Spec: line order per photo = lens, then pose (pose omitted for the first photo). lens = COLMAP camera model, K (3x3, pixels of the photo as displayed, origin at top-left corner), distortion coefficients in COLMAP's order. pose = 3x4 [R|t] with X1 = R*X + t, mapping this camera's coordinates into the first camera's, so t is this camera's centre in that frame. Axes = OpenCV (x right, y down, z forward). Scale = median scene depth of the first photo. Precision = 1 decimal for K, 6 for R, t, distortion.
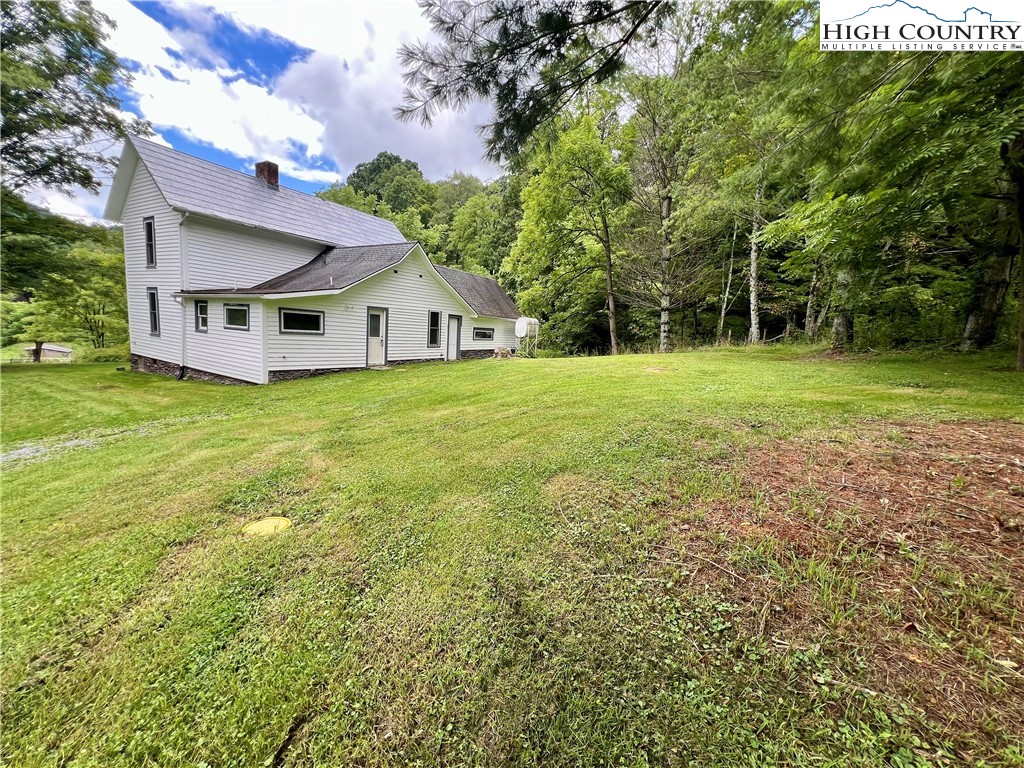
lens RADIAL K [[410.2, 0, 513.1], [0, 410.2, 382.9], [0, 0, 1]] dist [0.001288, 0.000202]
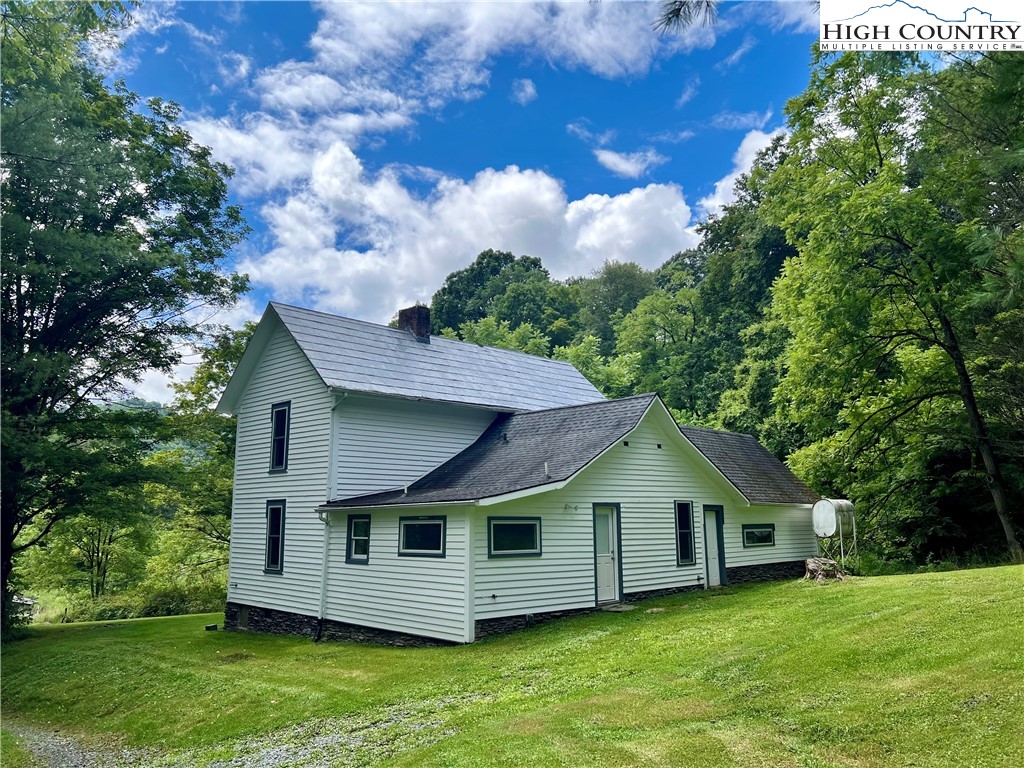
lens RADIAL K [[765.6, 0, 512.0], [0, 765.6, 384.0], [0, 0, 1]] dist [0.038722, -0.003794]
pose [[0.964879, -0.113311, -0.236998, -0.150898], [0.035491, 0.950145, -0.309781, -0.004577], [0.260285, 0.290489, 0.920797, -0.118832]]
